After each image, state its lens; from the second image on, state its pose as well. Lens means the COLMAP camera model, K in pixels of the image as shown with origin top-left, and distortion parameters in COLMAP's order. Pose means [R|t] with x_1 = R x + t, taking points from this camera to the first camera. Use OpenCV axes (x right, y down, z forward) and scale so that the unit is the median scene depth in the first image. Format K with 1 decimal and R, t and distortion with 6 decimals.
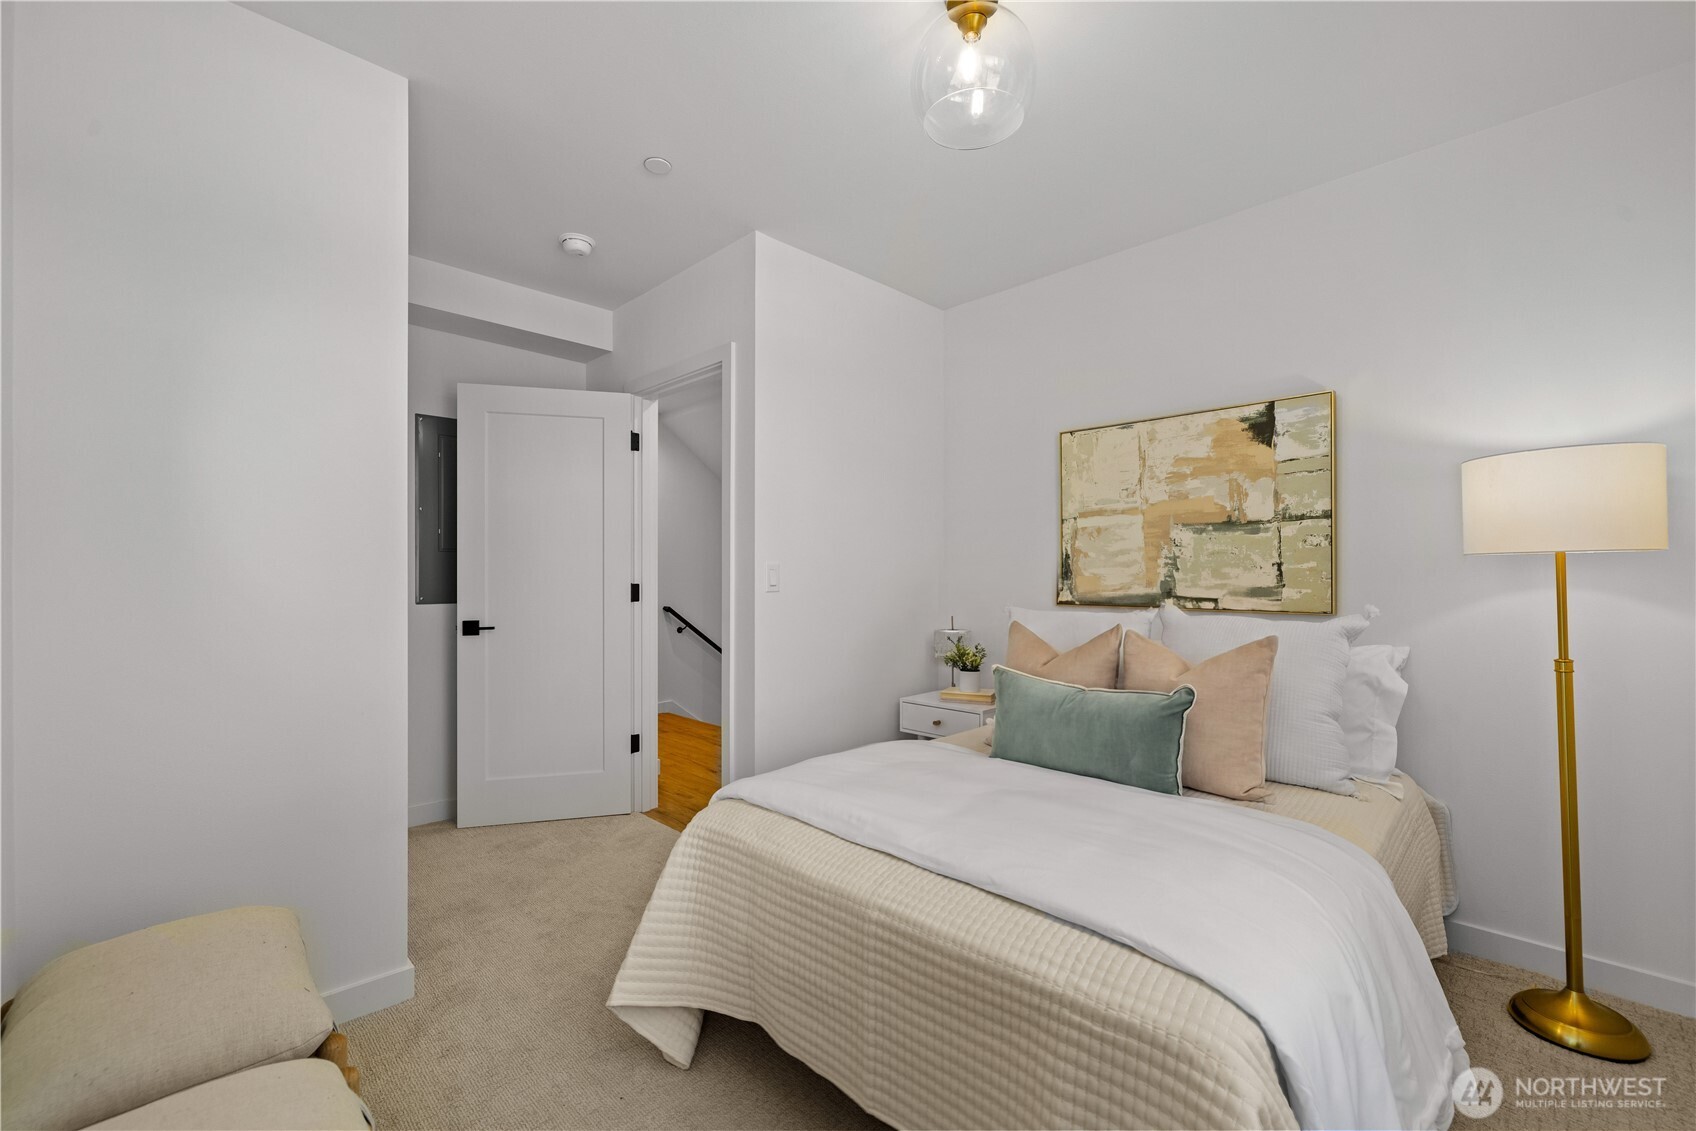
lens RADIAL K [[736.2, 0, 848.7], [0, 736.2, 568.0], [0, 0, 1]] dist [0.002193, 0.000238]
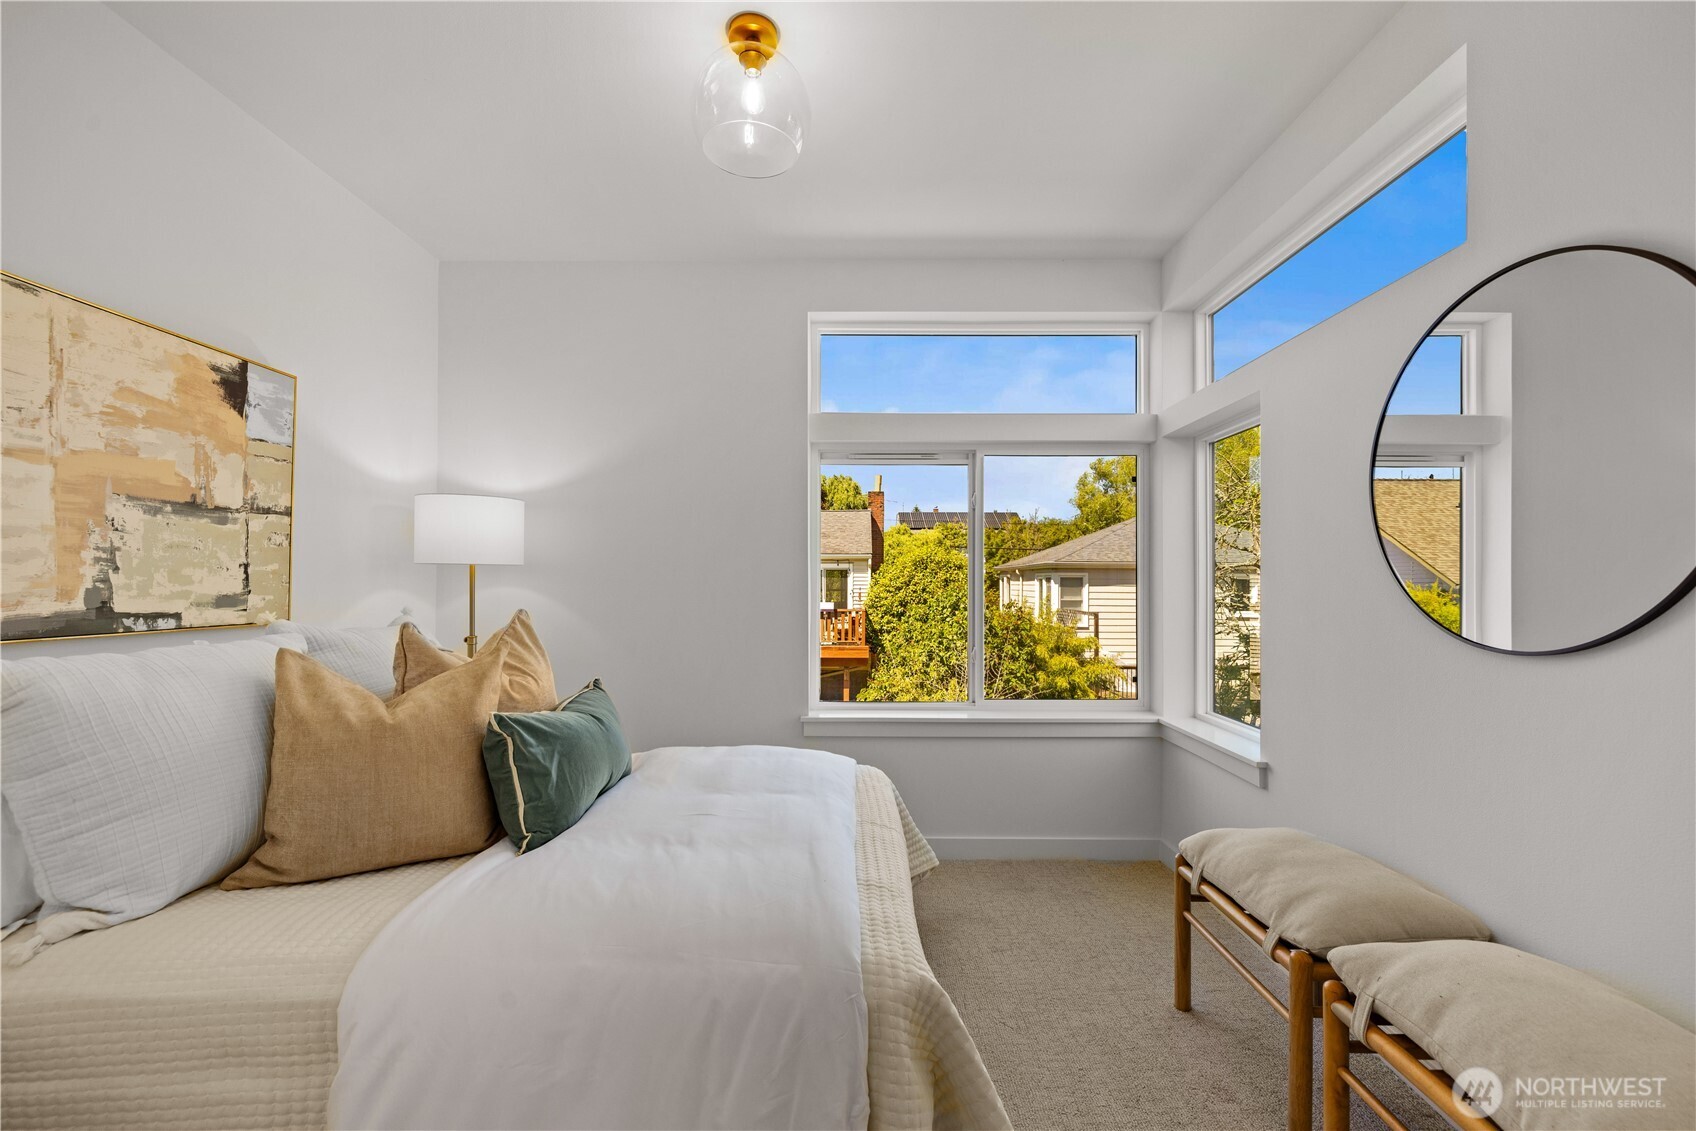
lens RADIAL K [[736.2, 0, 848.2], [0, 736.2, 571.6], [0, 0, 1]] dist [0.002193, 0.000238]
pose [[-0.716688, 0.003444, 0.697385, -0.429742], [-0.013841, 0.999721, -0.019160, 0.007732], [-0.697256, -0.023384, -0.716441, 1.071233]]
